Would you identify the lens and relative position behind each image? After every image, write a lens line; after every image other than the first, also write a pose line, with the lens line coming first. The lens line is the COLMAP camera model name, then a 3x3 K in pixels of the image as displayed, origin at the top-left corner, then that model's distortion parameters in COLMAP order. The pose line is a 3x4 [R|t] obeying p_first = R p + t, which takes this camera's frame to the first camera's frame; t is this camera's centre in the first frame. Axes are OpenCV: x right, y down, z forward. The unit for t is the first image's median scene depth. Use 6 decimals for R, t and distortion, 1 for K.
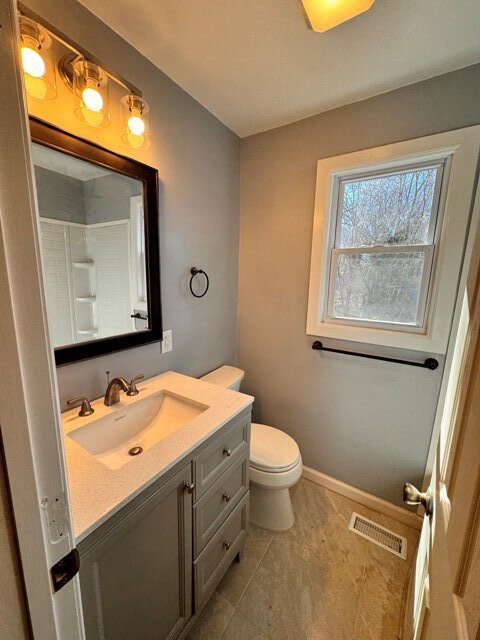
lens RADIAL K [[253.5, 0, 240.0], [0, 253.5, 318.9], [0, 0, 1]] dist [0.001679, 0.001630]
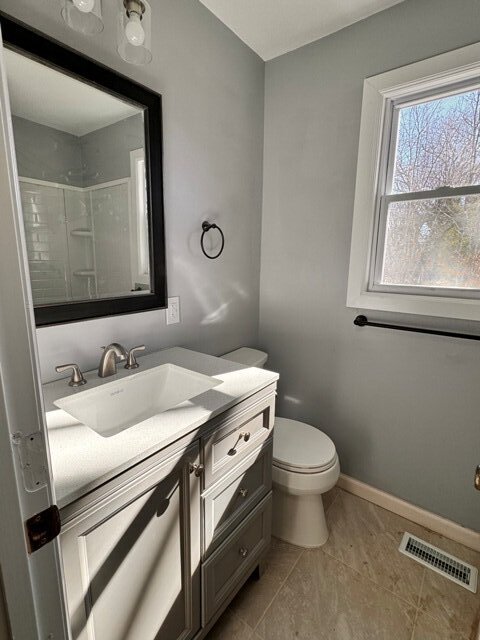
lens RADIAL K [[306.5, 0, 238.7], [0, 306.5, 318.6], [0, 0, 1]] dist [-0.001377, 0.000739]
pose [[0.996921, 0.007083, -0.078091, 0.003034], [-0.006141, 0.999905, 0.012300, 0.104397], [0.078170, -0.011782, 0.996870, 0.028247]]
